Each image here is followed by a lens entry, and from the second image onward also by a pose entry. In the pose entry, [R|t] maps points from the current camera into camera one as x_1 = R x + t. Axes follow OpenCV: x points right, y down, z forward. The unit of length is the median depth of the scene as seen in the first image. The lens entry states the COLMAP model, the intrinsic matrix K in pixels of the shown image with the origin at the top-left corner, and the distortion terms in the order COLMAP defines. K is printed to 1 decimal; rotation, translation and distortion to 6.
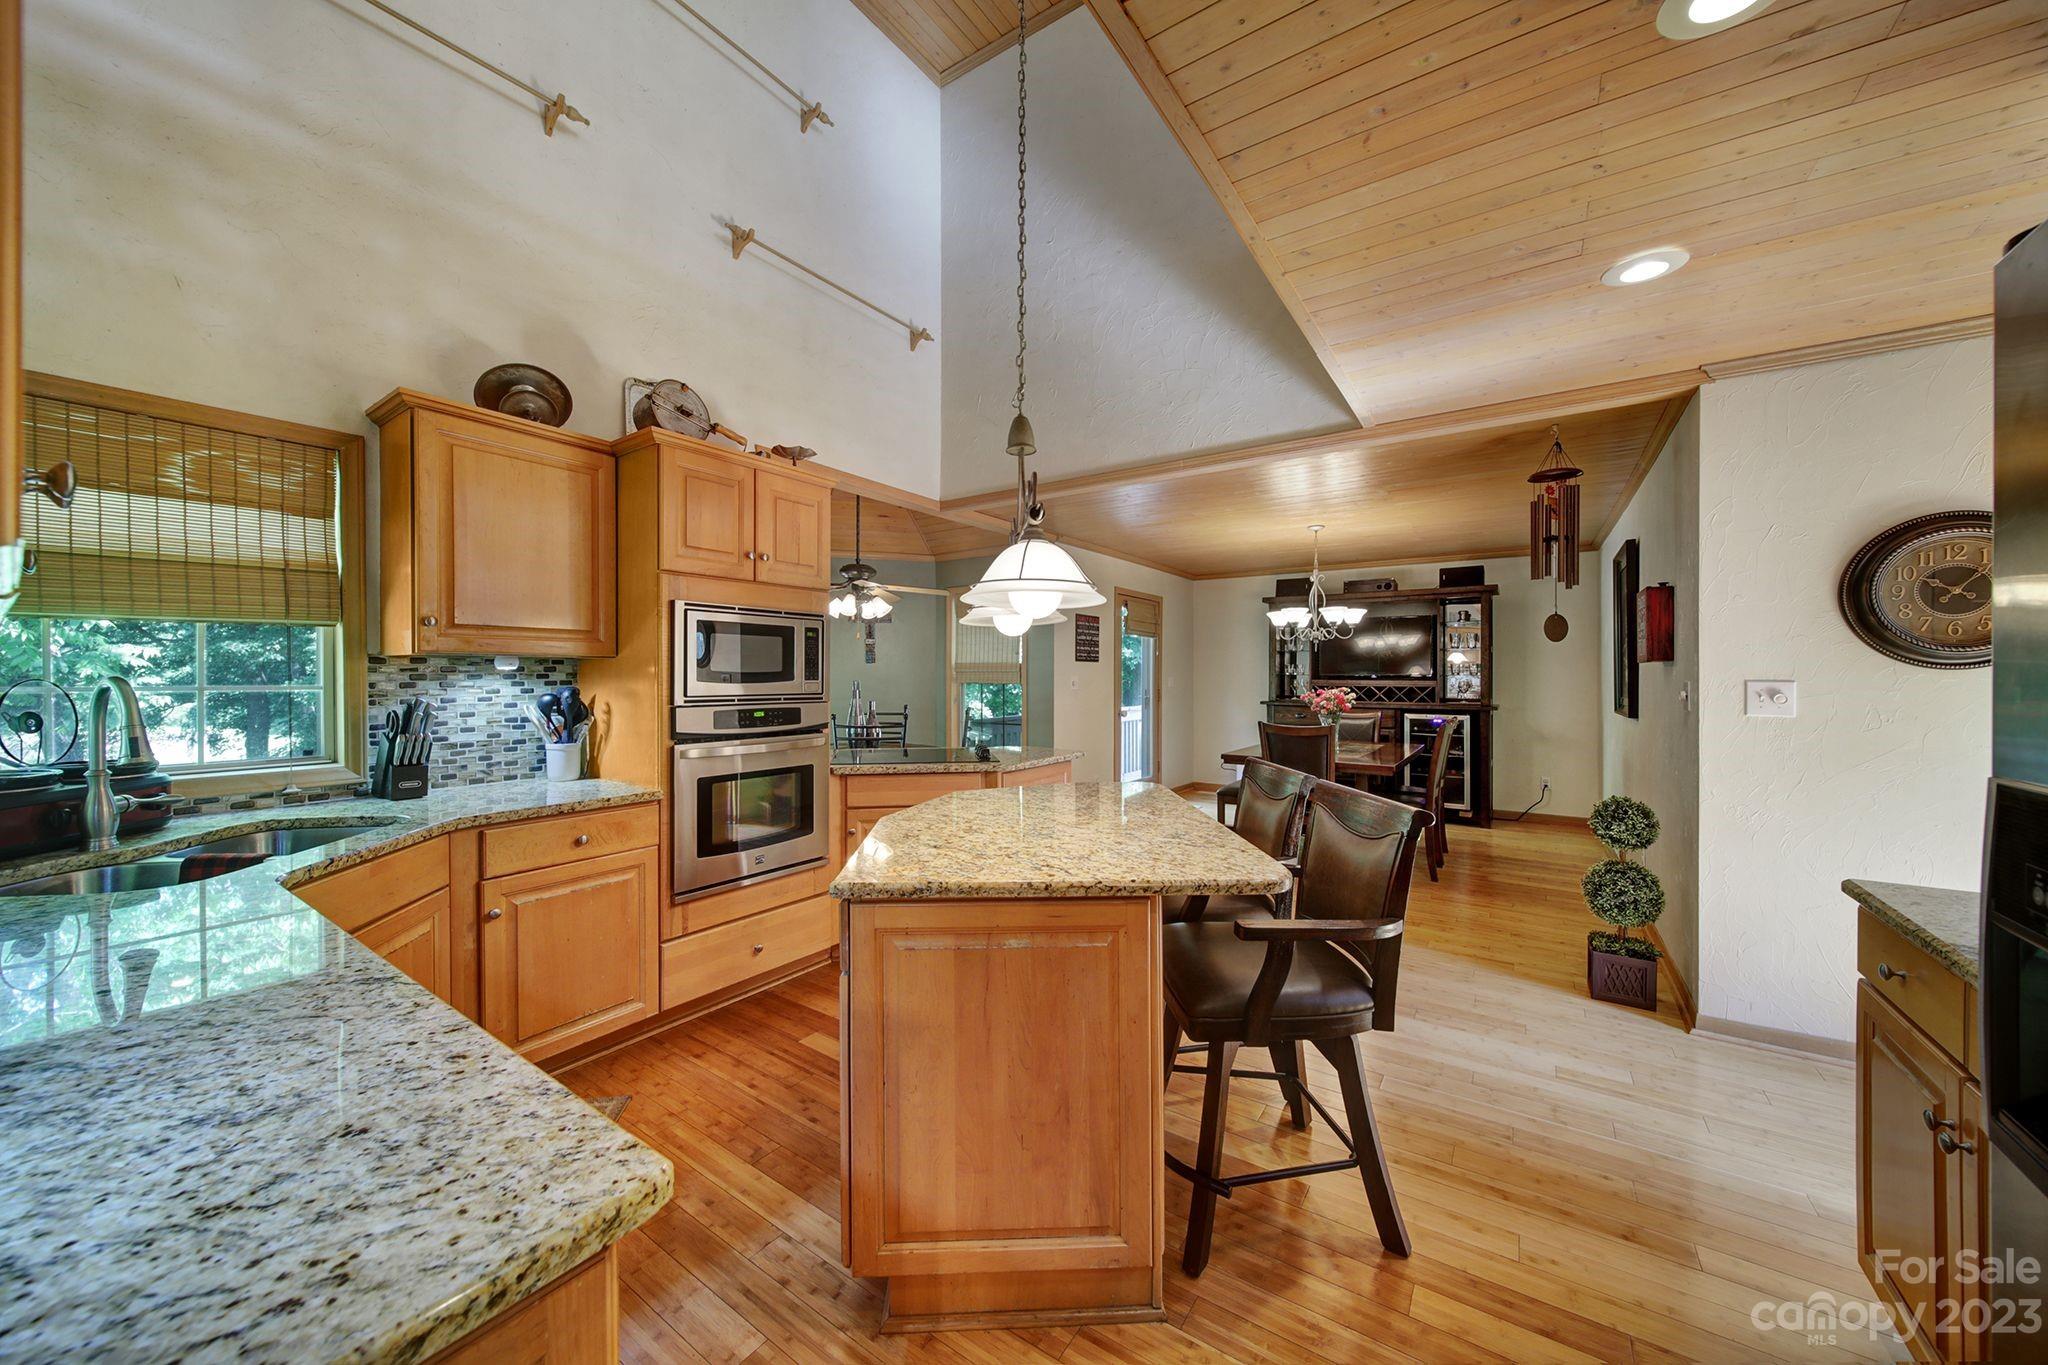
lens RADIAL K [[722.7, 0, 1019.1], [0, 722.7, 676.3], [0, 0, 1]] dist [0.001192, -0.001445]
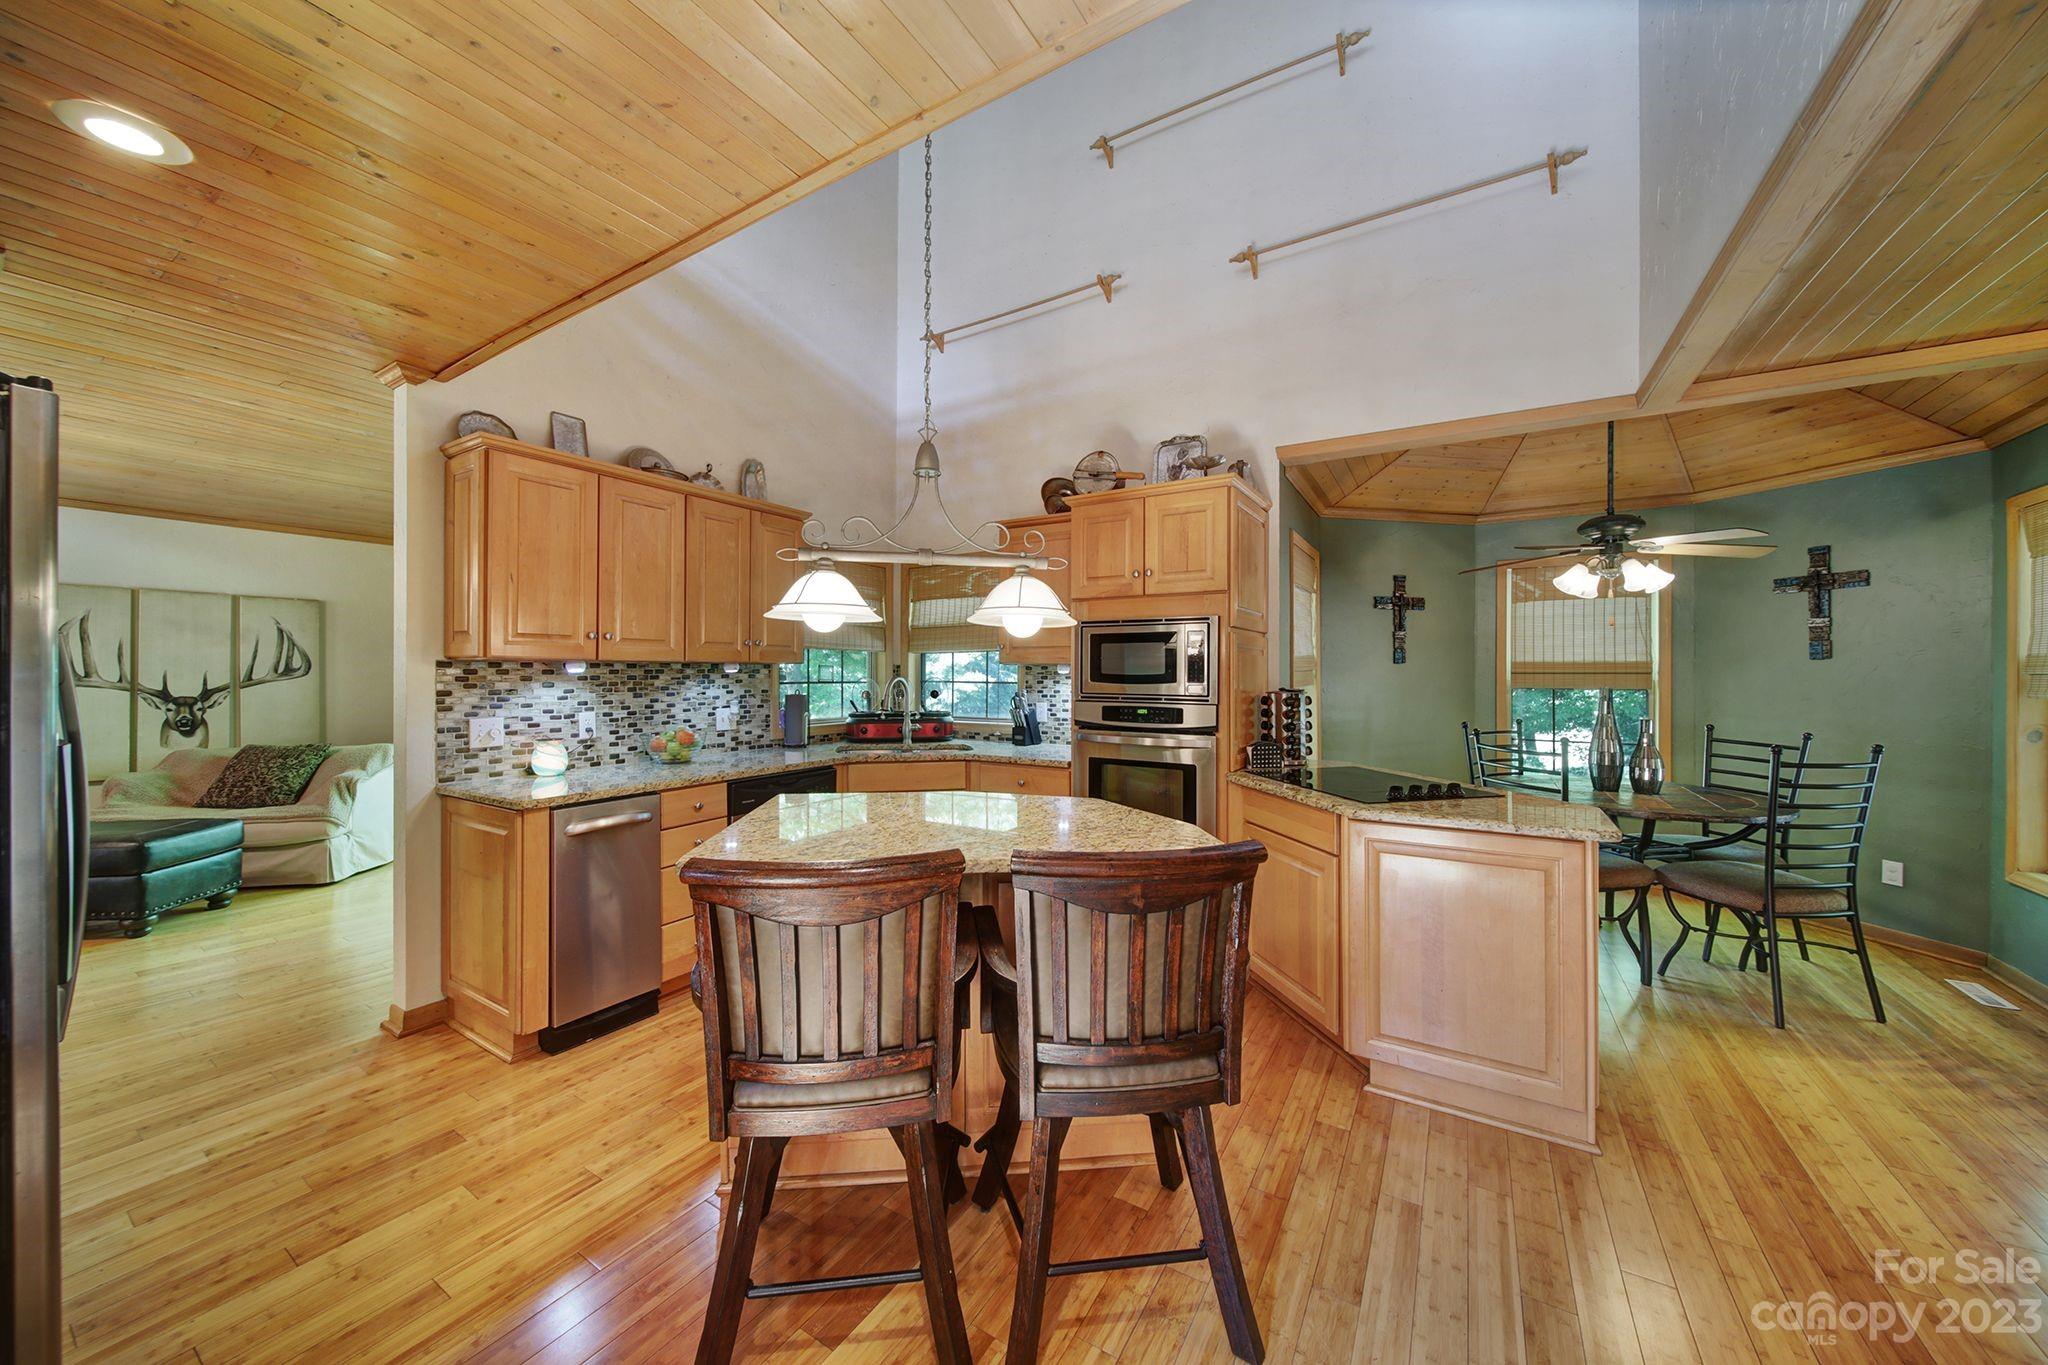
lens RADIAL K [[722.7, 0, 1040.7], [0, 722.7, 674.6], [0, 0, 1]] dist [0.001192, -0.001445]
pose [[0.058025, -0.000372, -0.998315, 0.701533], [-0.005519, 0.999985, -0.000694, -0.003758], [0.998300, 0.005550, 0.058023, 0.703365]]
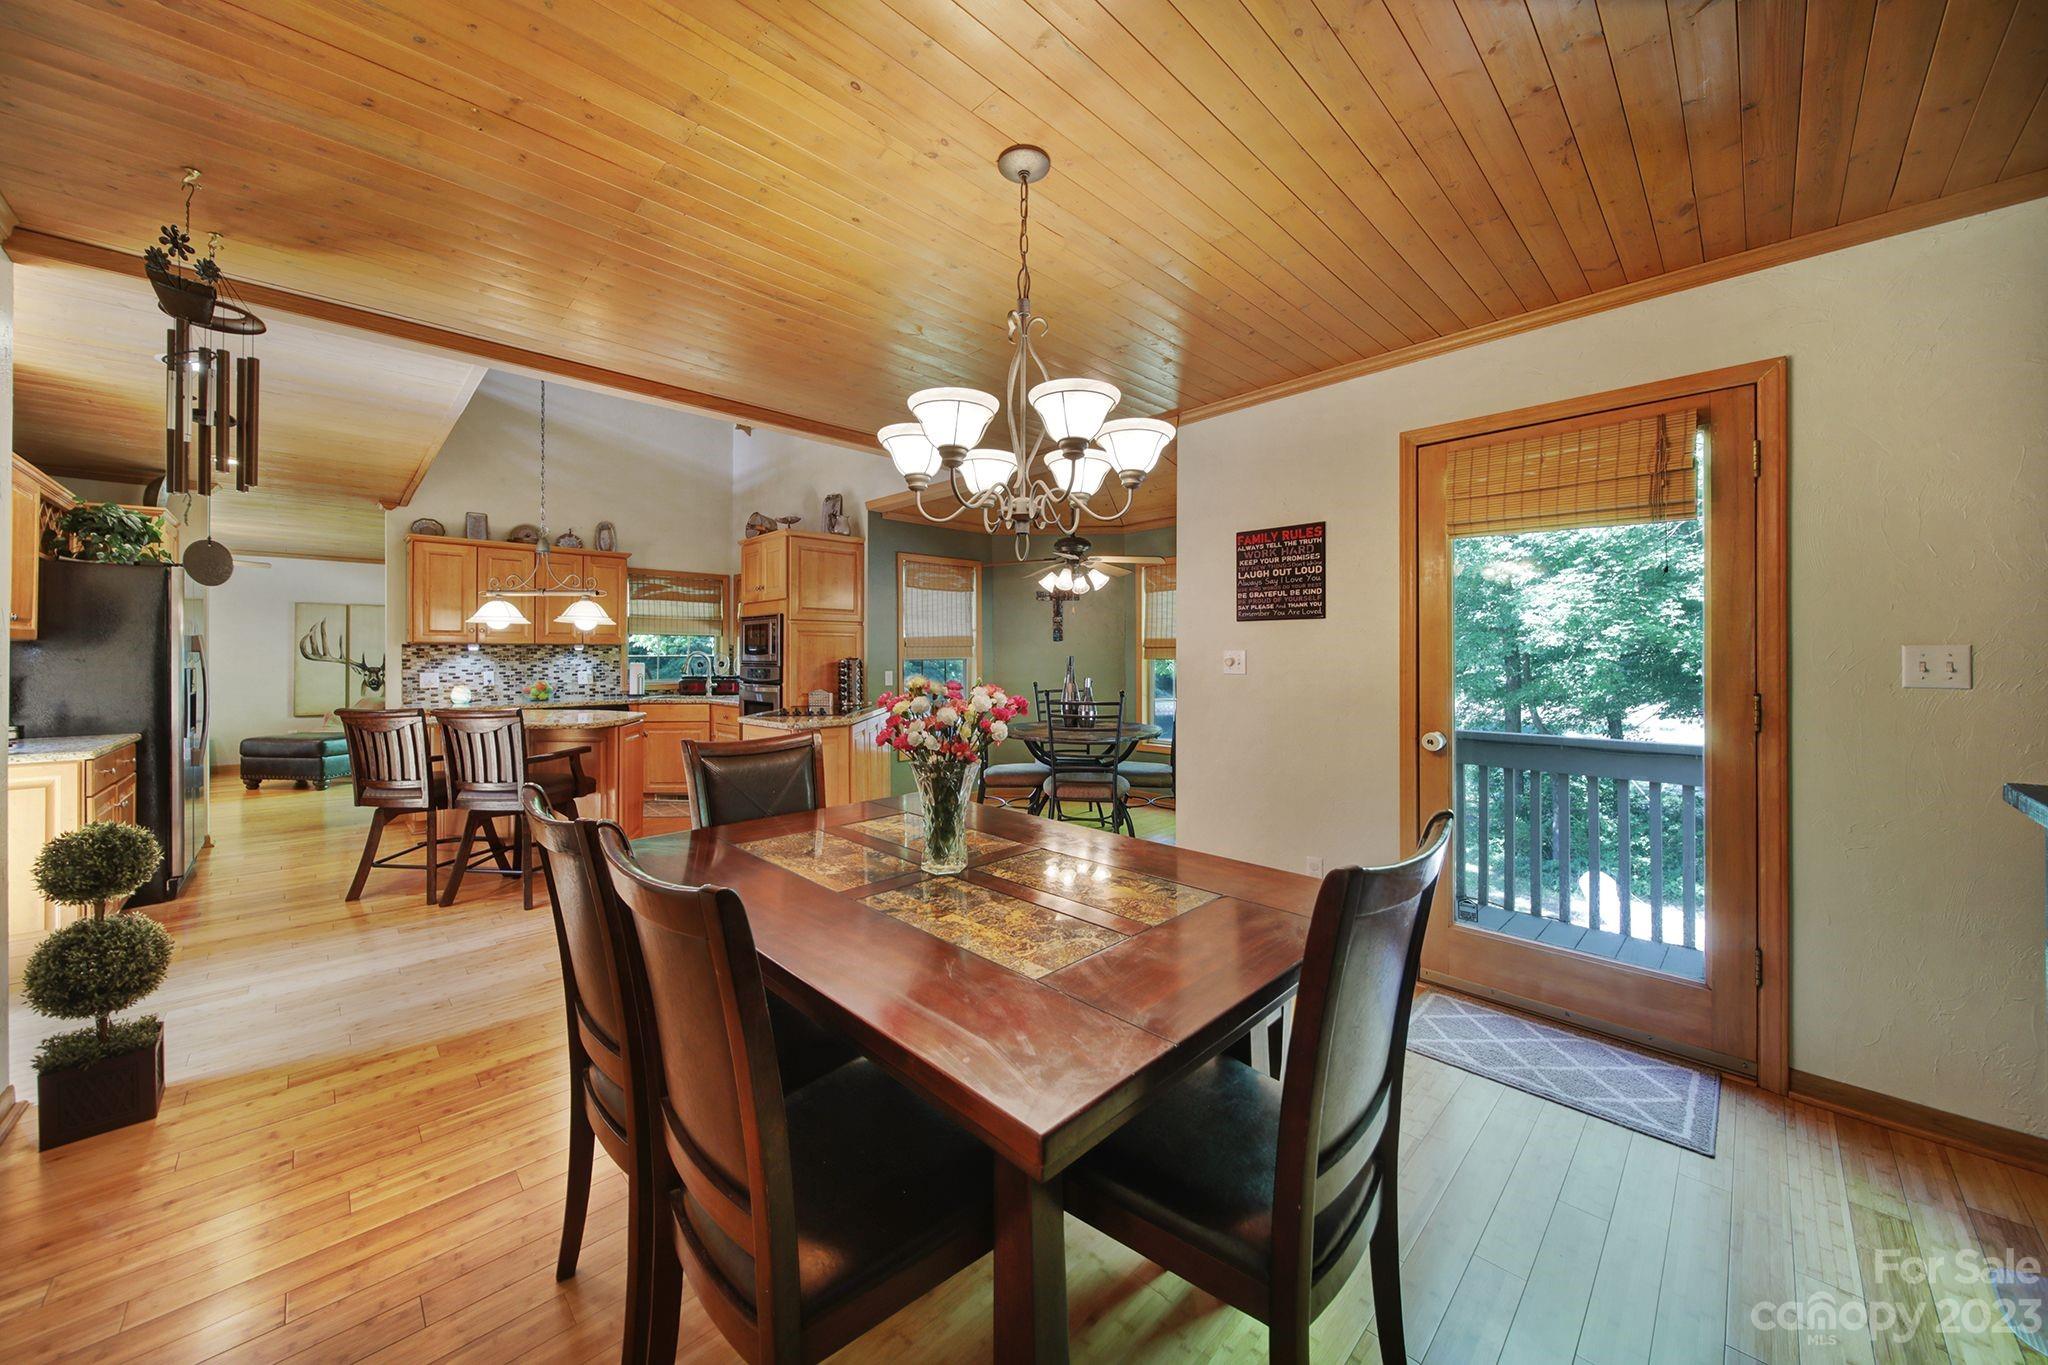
lens RADIAL K [[722.7, 0, 1032.0], [0, 722.7, 649.9], [0, 0, 1]] dist [0.001192, -0.001445]
pose [[-0.177448, -0.009235, -0.984087, 1.251321], [-0.001399, 0.999957, -0.009131, 0.010760], [0.984129, -0.000243, -0.177453, 1.846684]]
